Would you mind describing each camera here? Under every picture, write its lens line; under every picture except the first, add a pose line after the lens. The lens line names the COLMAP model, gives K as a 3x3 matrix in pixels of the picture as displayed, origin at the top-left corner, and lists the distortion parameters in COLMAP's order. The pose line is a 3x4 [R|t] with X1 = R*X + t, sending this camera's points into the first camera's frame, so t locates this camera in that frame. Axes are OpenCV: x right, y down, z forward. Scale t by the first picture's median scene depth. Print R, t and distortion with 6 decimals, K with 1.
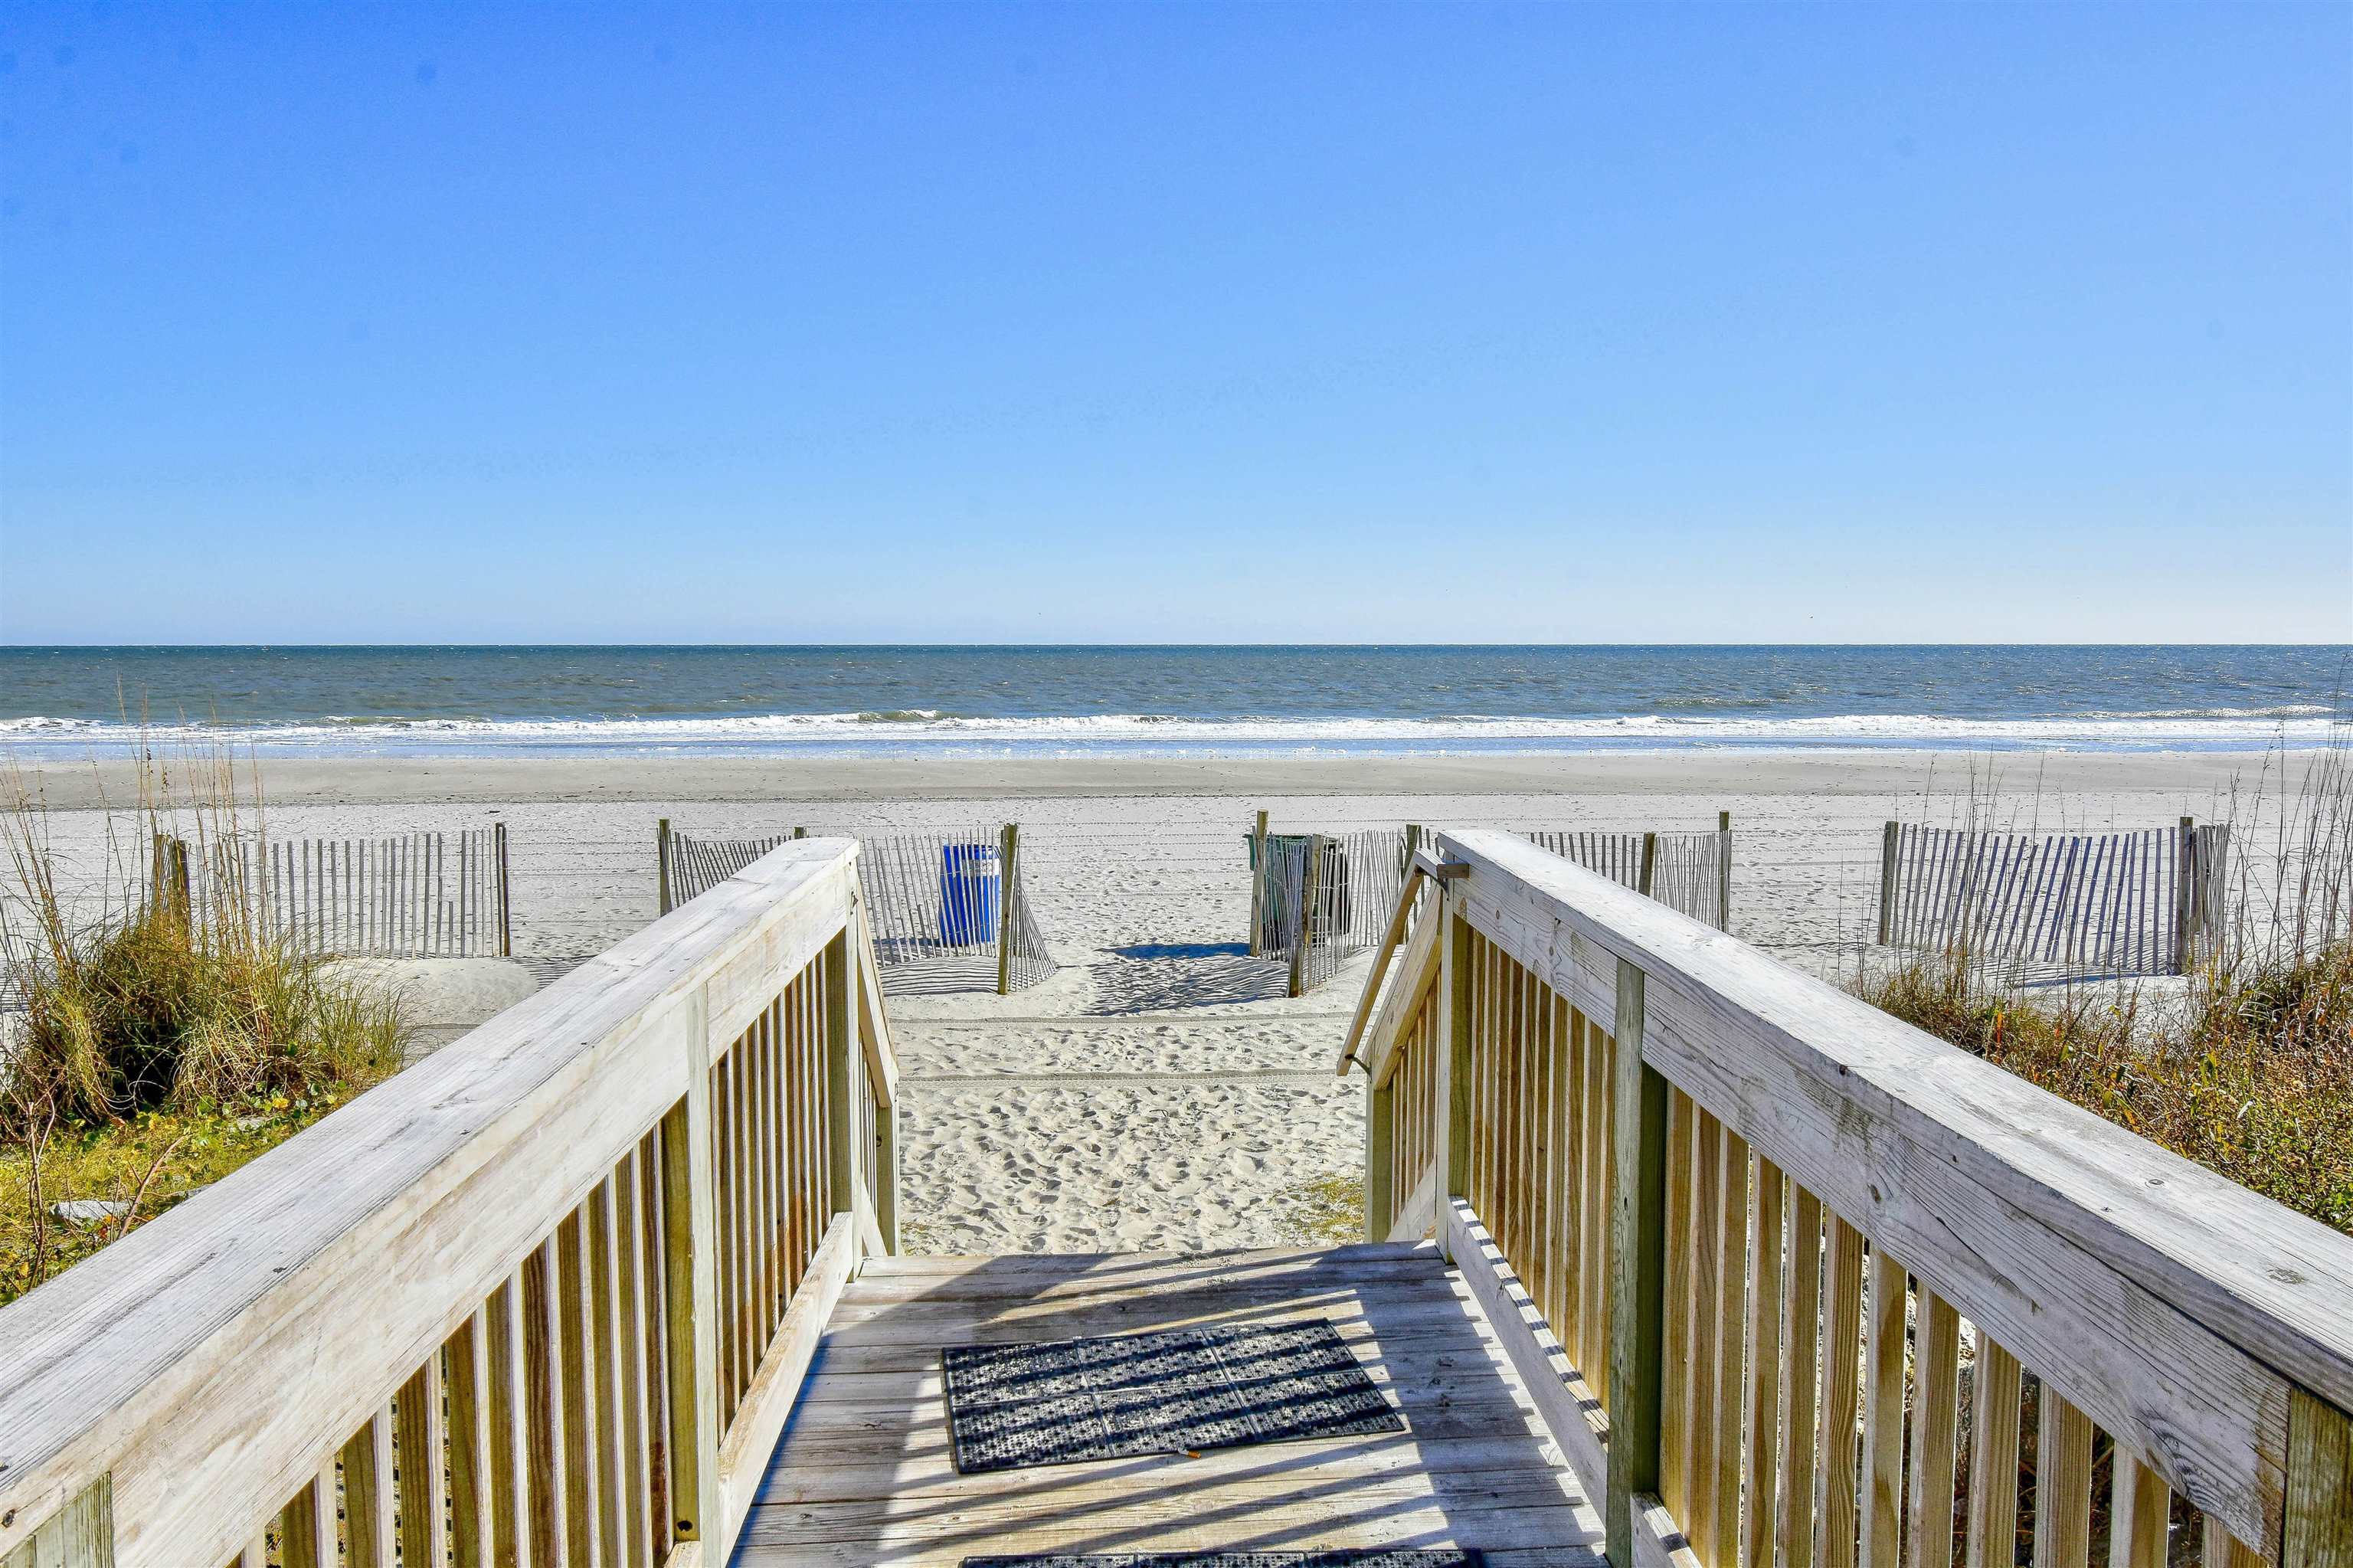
lens RADIAL K [[1661.7, 0, 1186.1], [0, 1661.7, 783.8], [0, 0, 1]] dist [0.001086, -0.001220]
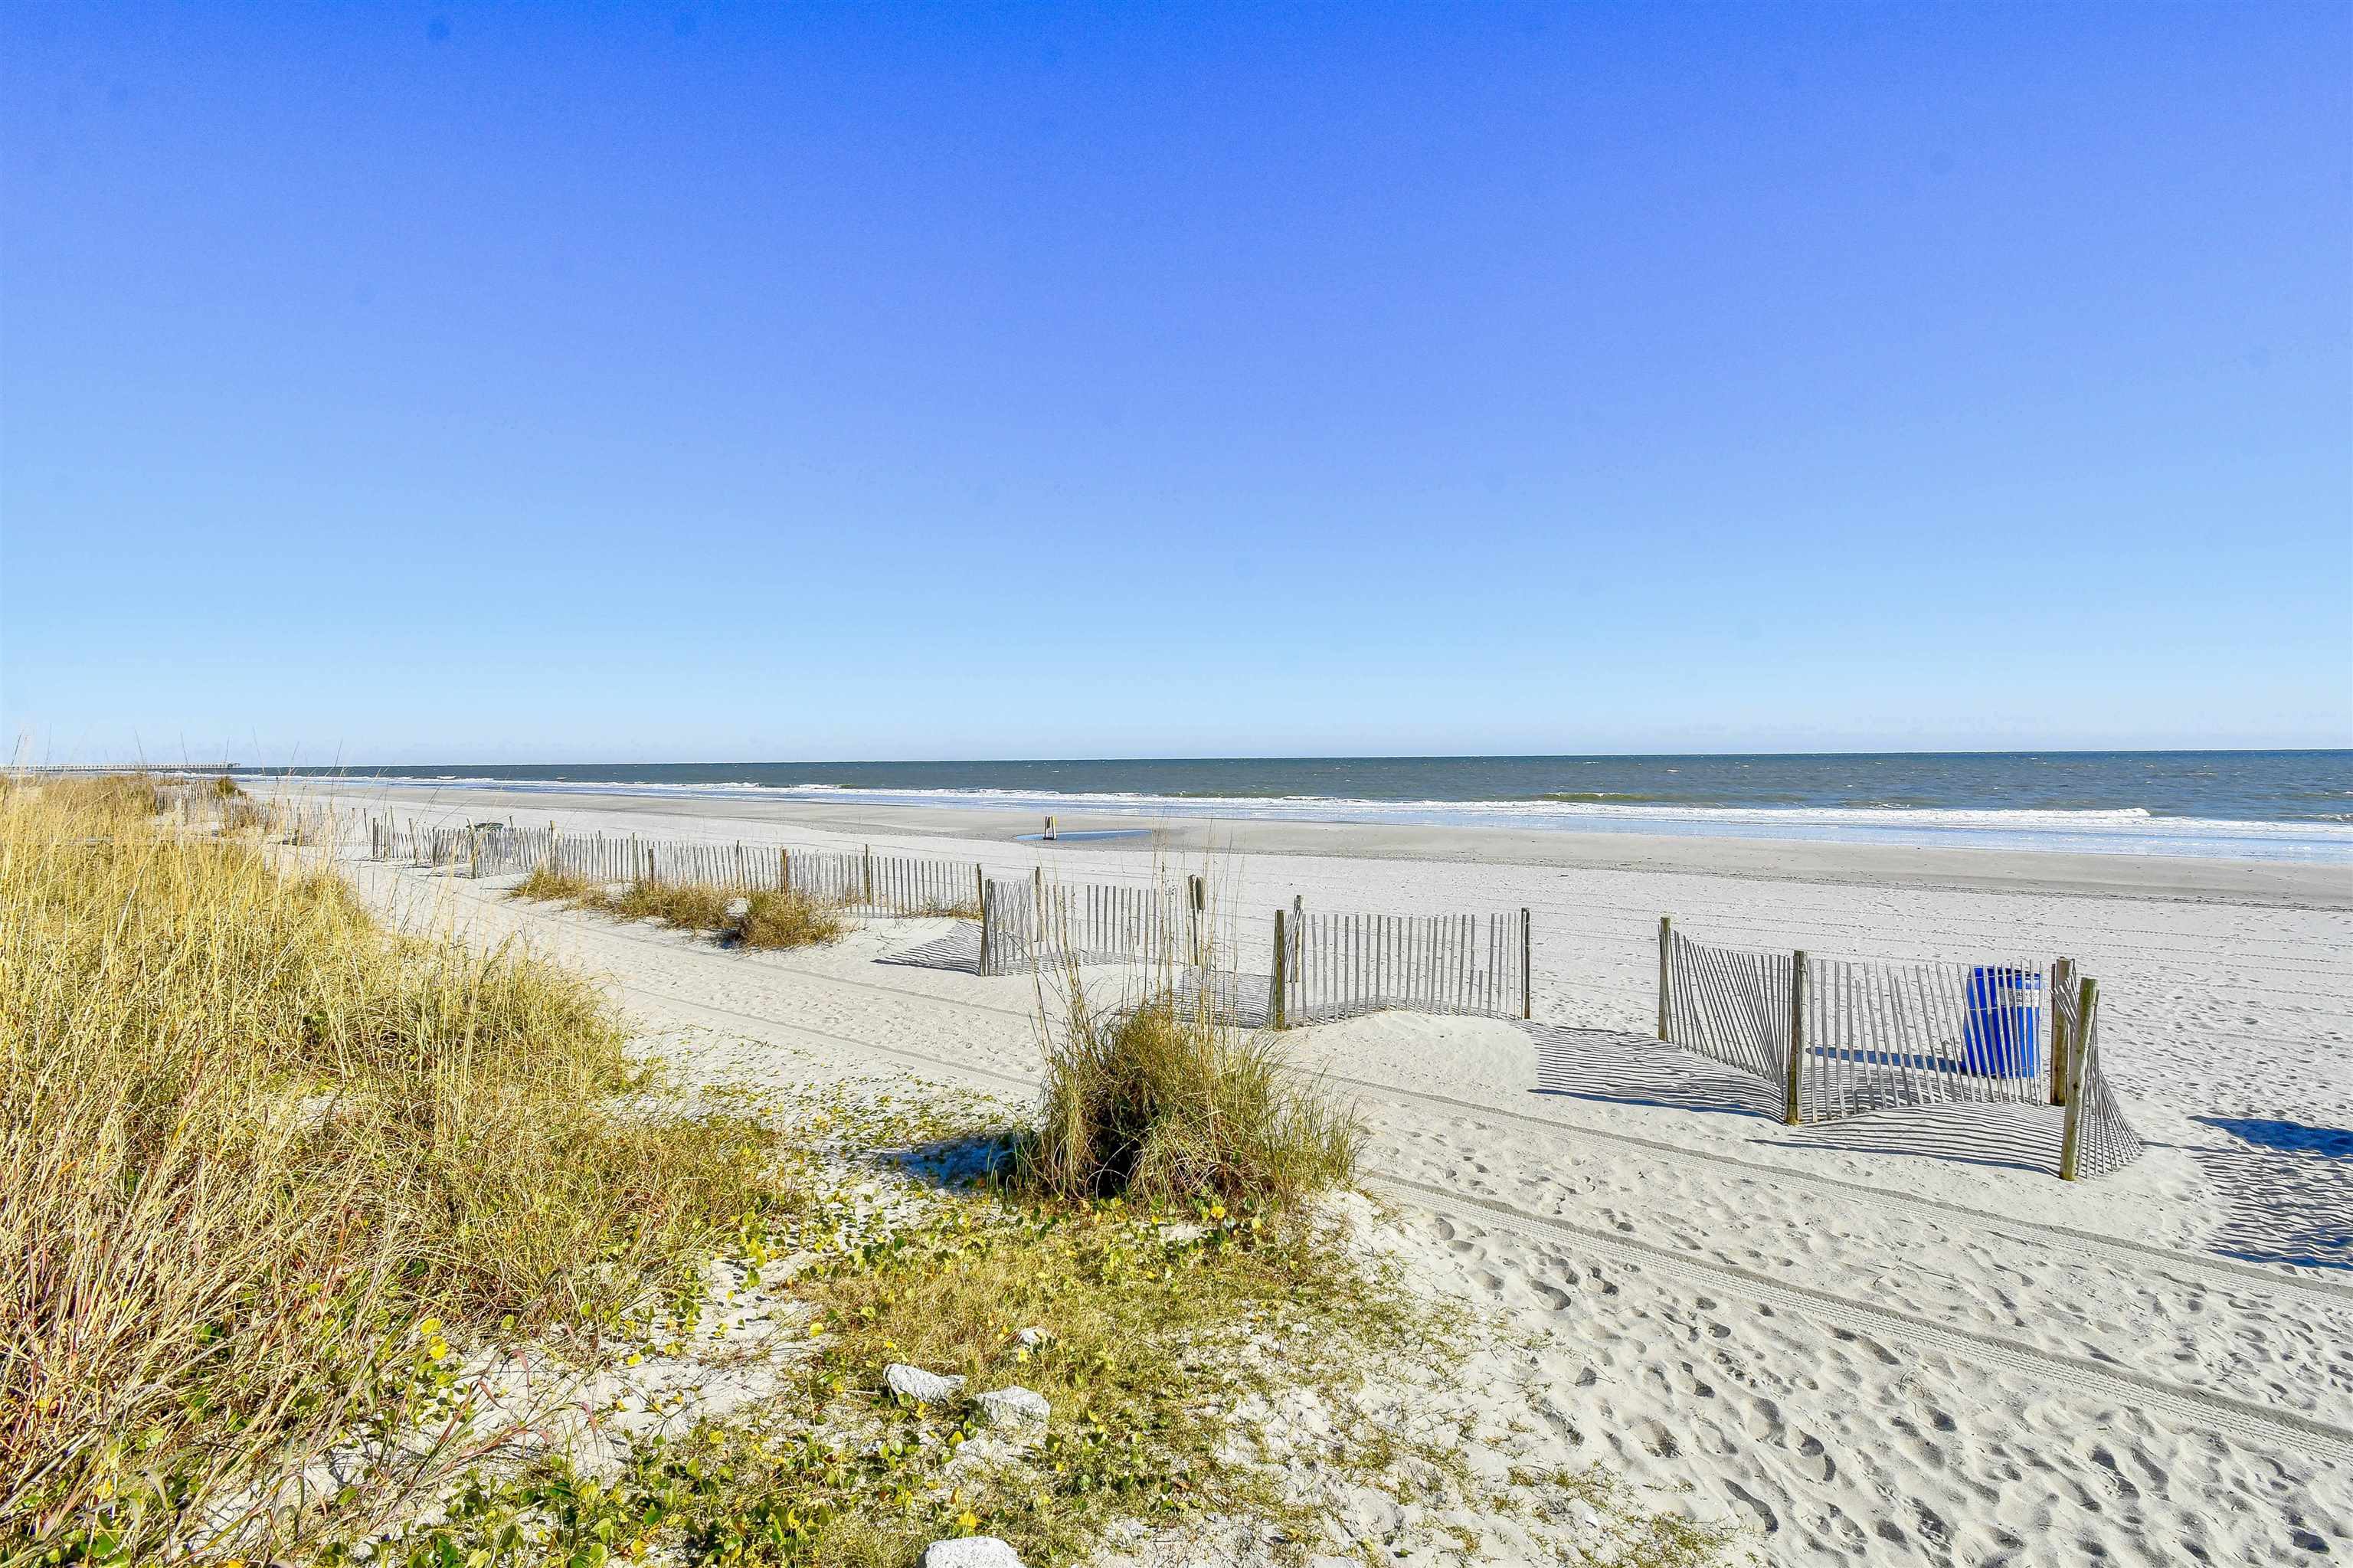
lens RADIAL K [[1040.9, 0, 1196.8], [0, 1040.9, 790.3], [0, 0, 1]] dist [0.011059, -0.005823]
pose [[0.723177, 0.015635, -0.690485, -0.059610], [-0.050246, 0.998286, -0.030020, -0.027550], [0.688832, 0.056404, 0.722723, 0.274603]]
